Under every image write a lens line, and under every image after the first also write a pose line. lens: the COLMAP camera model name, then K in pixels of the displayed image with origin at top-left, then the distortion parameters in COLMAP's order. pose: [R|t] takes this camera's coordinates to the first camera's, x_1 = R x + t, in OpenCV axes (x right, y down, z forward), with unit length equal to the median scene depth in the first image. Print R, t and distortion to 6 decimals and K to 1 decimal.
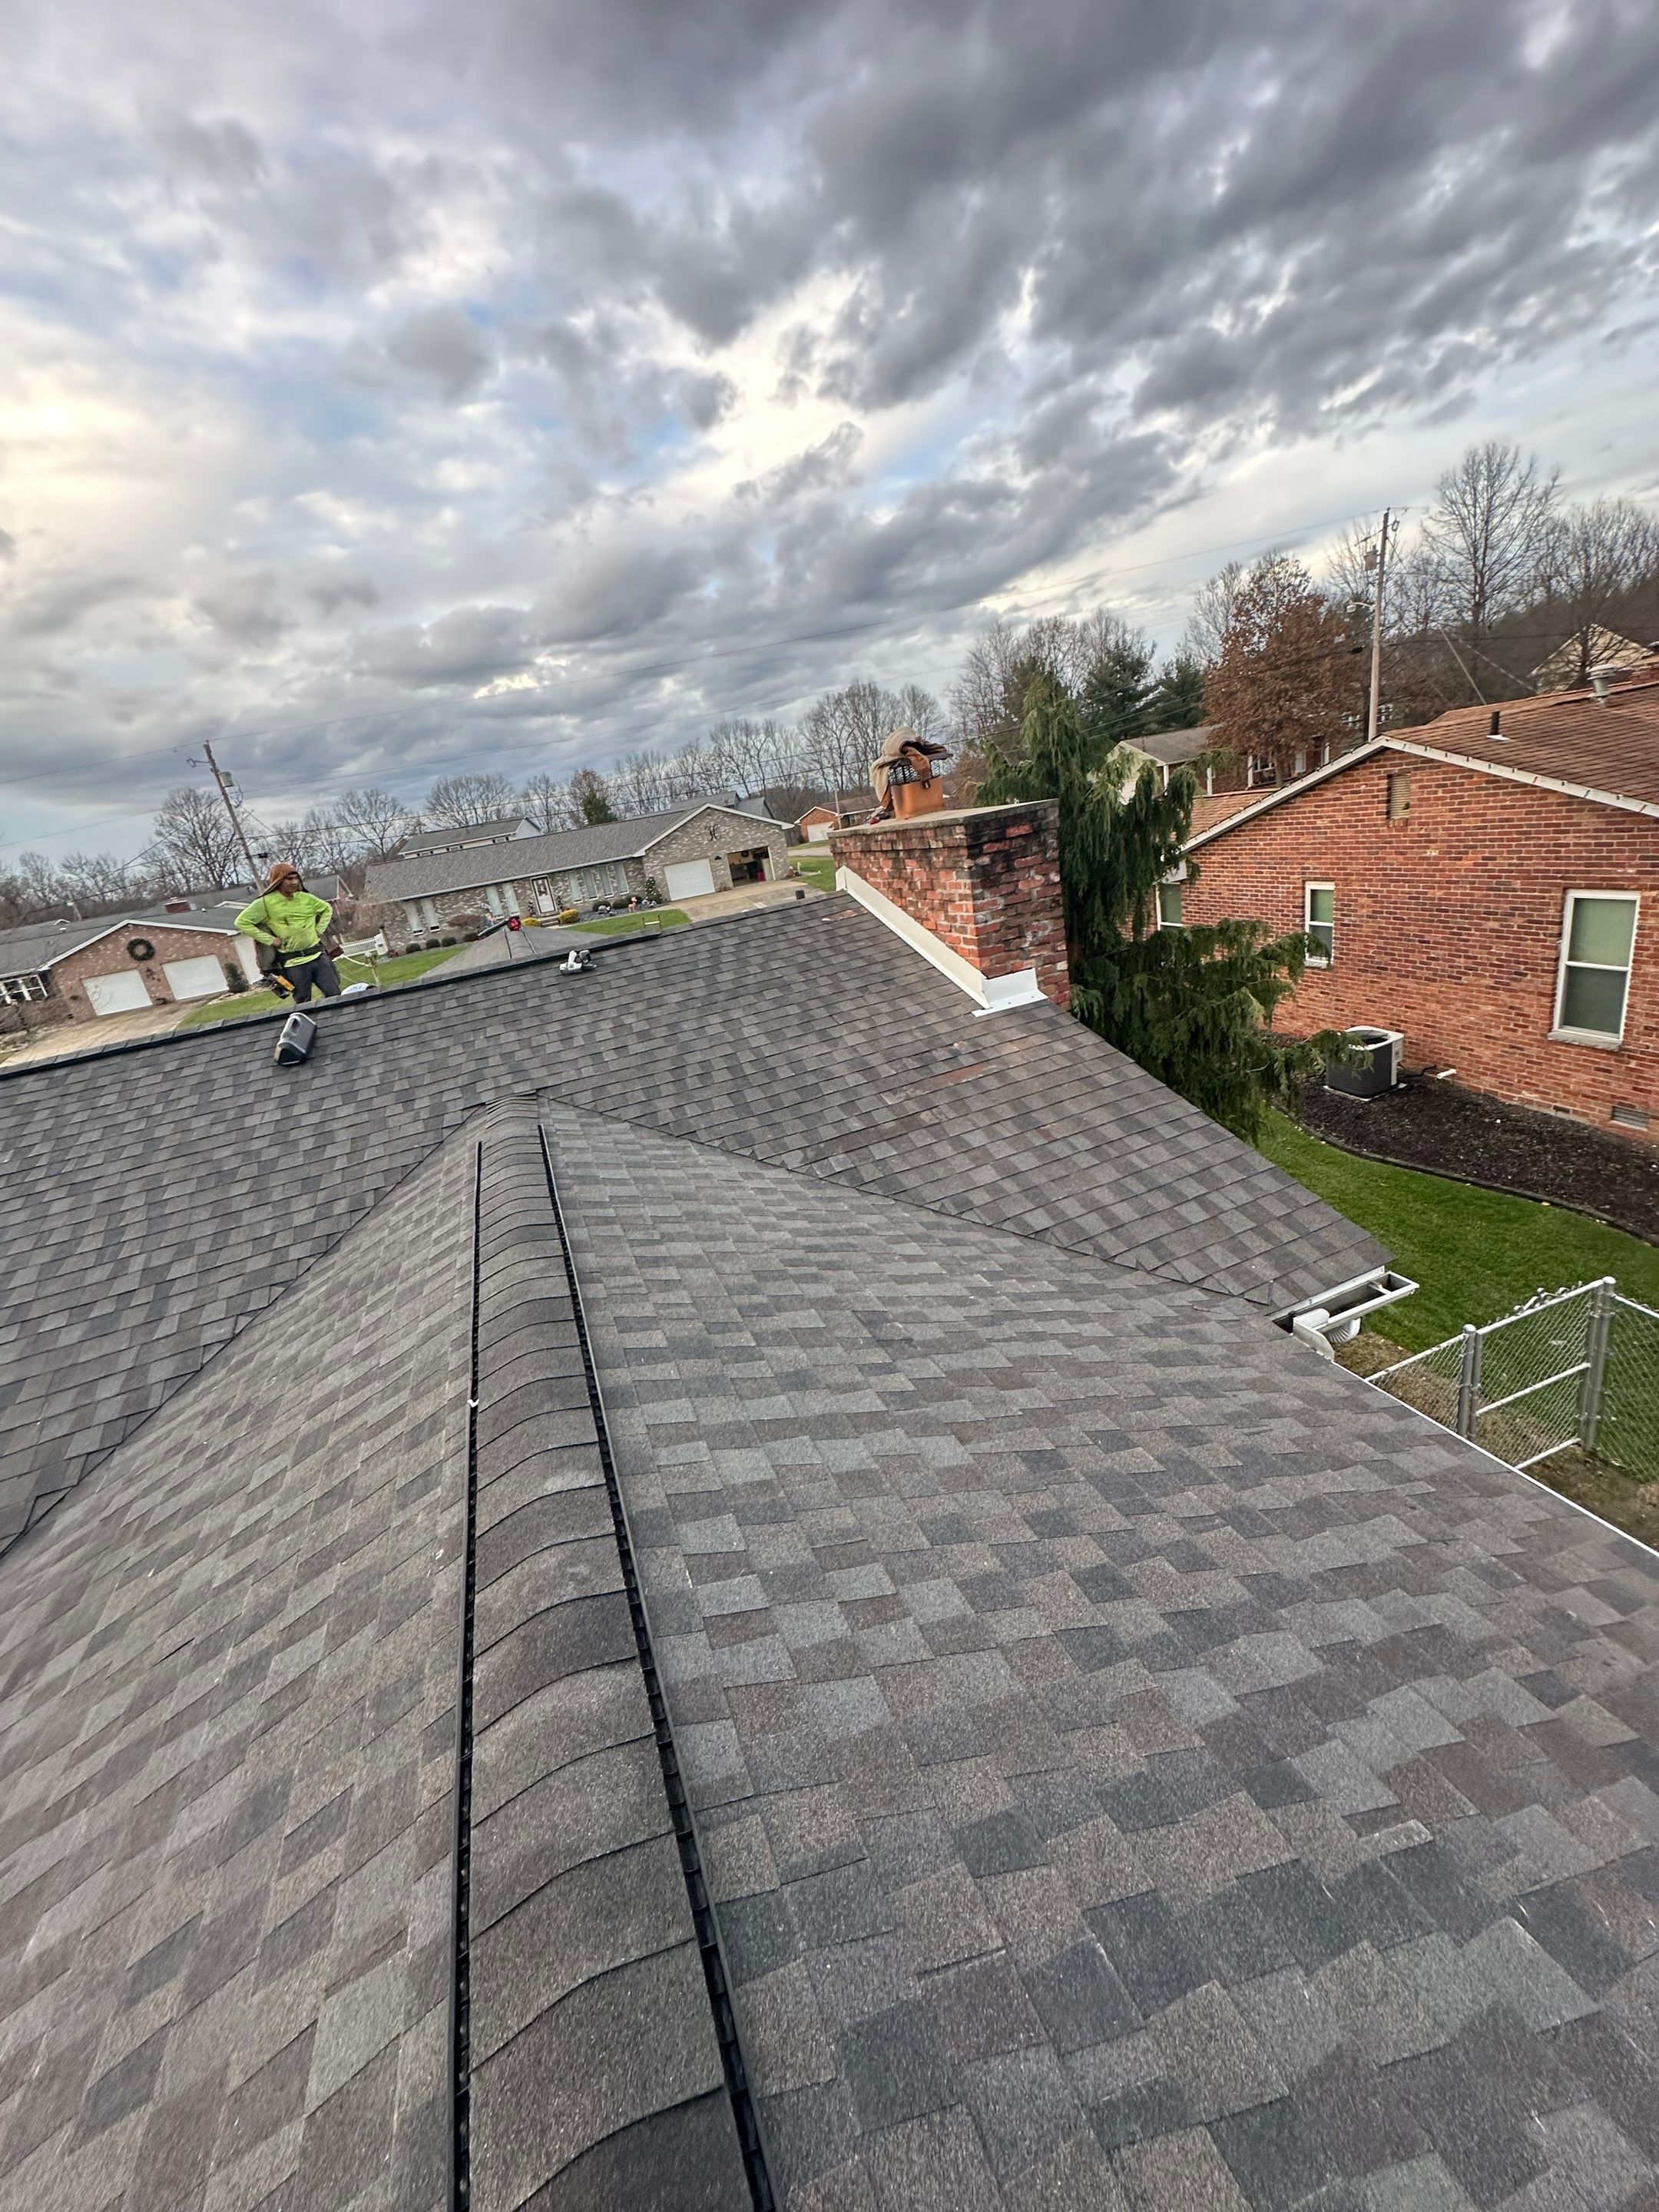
lens RADIAL K [[869.2, 0, 833.9], [0, 869.2, 1118.3], [0, 0, 1]] dist [0.001381, 0.000129]
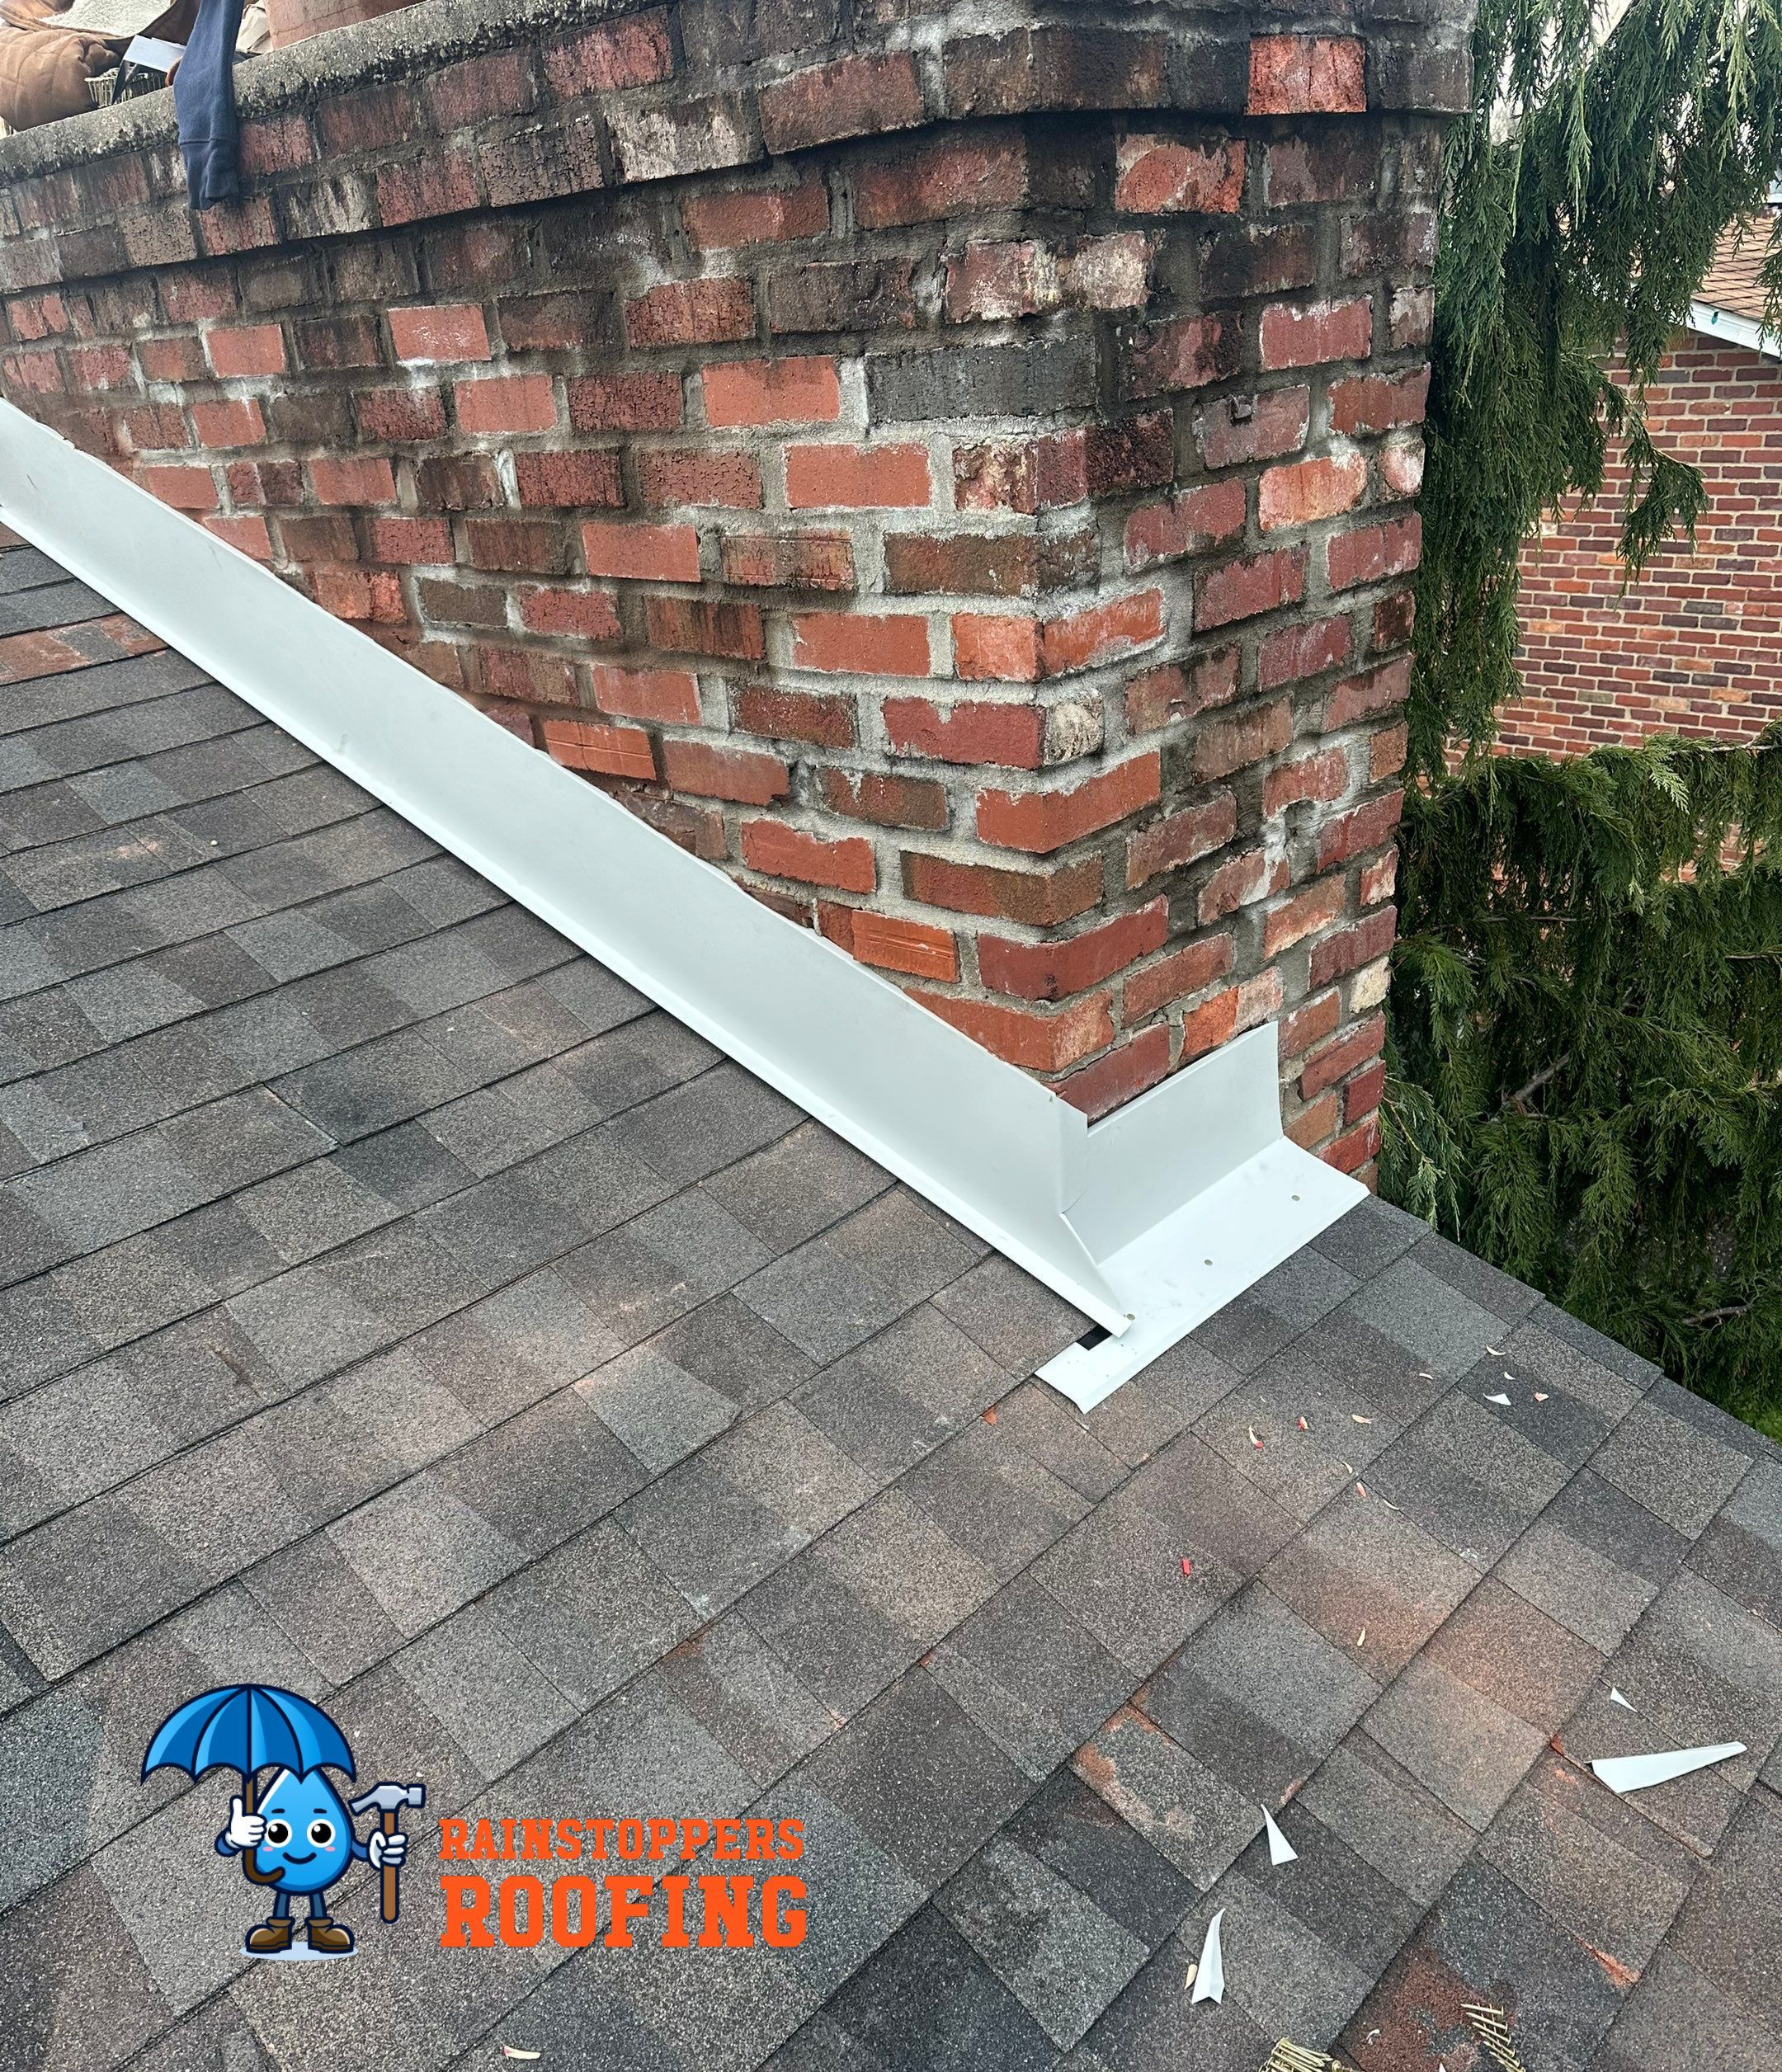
lens RADIAL K [[1656.0, 0, 885.6], [0, 1656.0, 1209.2], [0, 0, 1]] dist [-0.007559, -0.009745]
pose [[0.900032, -0.120038, 0.418966, 0.023292], [0.077260, 0.990041, 0.117685, -0.188834], [-0.428920, -0.073551, 0.900343, 0.775402]]
